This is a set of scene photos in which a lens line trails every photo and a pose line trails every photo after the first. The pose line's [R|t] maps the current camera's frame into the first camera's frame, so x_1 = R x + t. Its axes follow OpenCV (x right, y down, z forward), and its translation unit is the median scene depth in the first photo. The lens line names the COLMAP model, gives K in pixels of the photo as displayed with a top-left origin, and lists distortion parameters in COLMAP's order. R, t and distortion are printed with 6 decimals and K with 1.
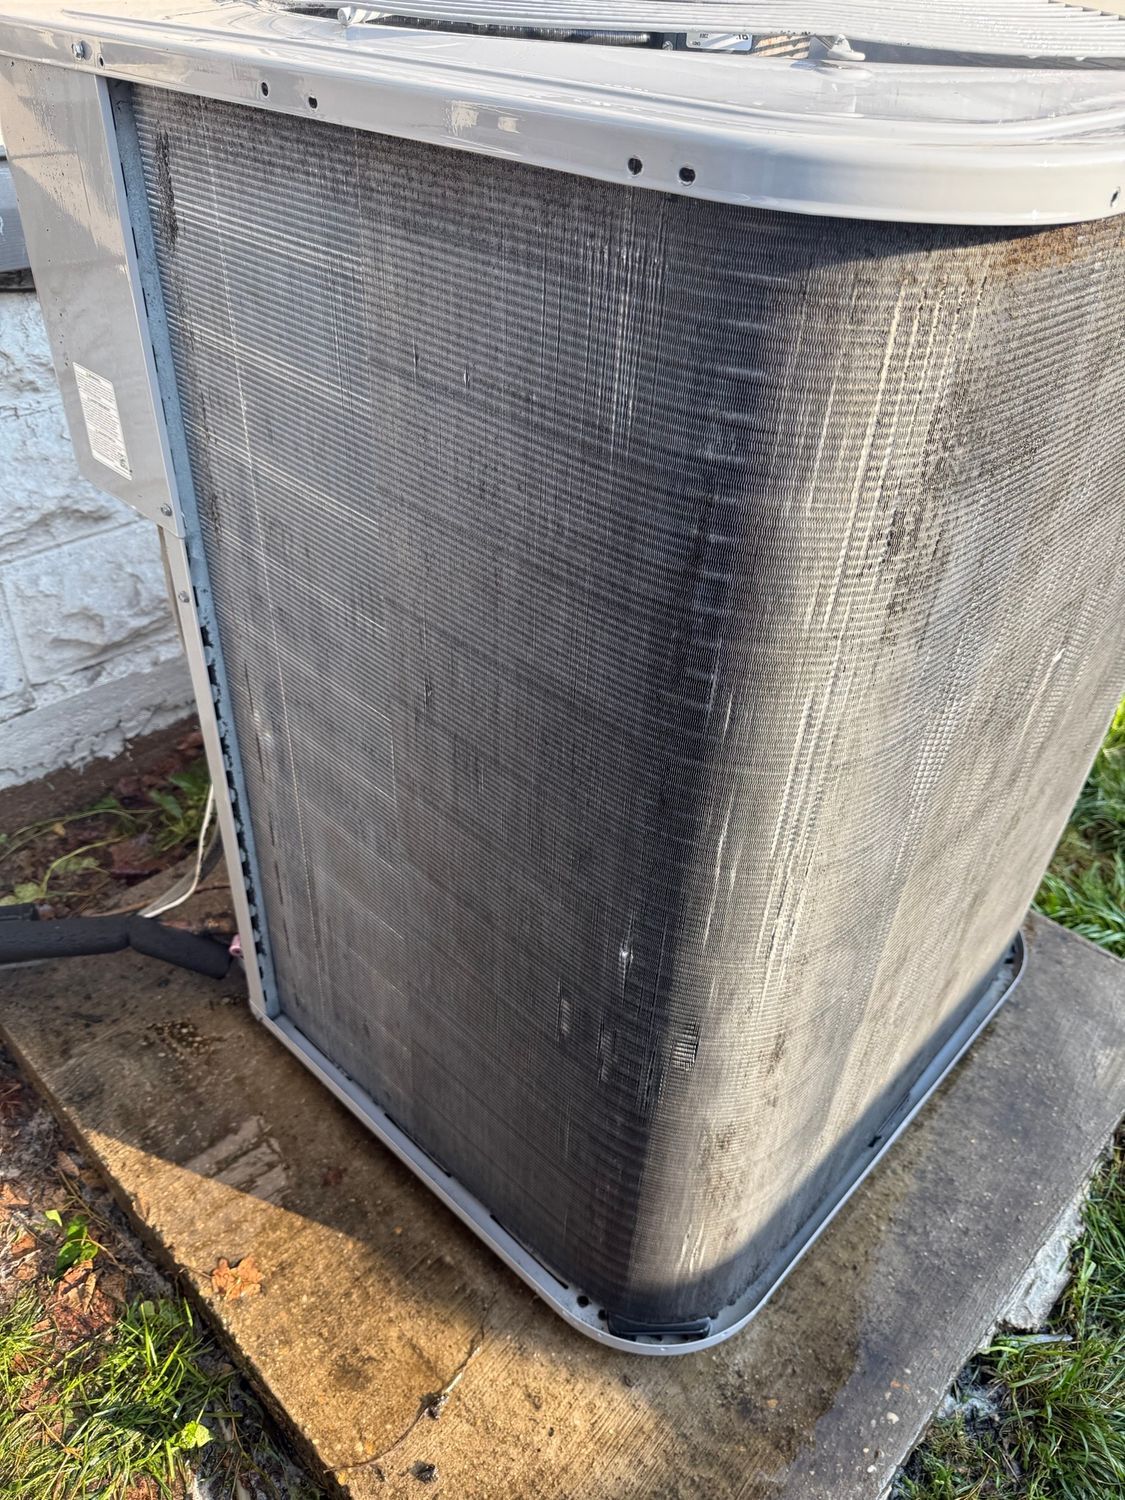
lens RADIAL K [[1068.0, 0, 553.2], [0, 1068.0, 749.9], [0, 0, 1]] dist [-0.003846, -0.003498]
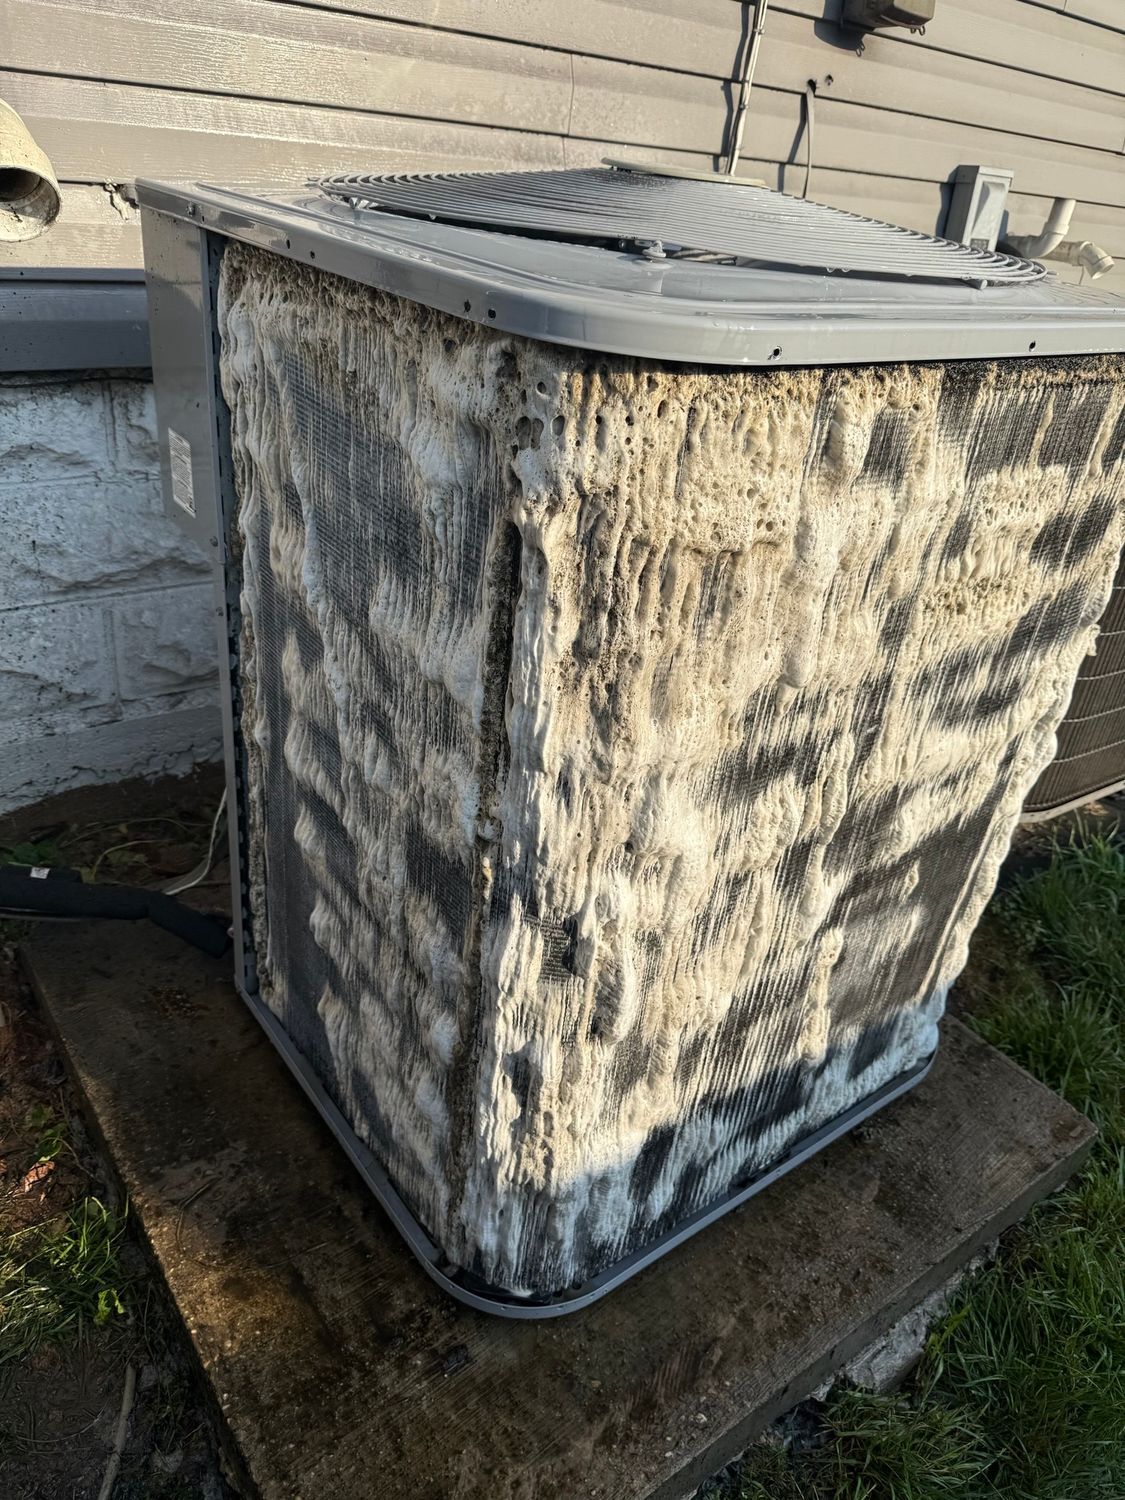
lens RADIAL K [[1068.0, 0, 571.6], [0, 1068.0, 753.3], [0, 0, 1]] dist [-0.003846, -0.003498]
pose [[0.985487, 0.131762, -0.107027, 0.179145], [-0.145093, 0.981081, -0.128174, 0.098245], [0.088114, 0.141843, 0.985960, -0.155625]]
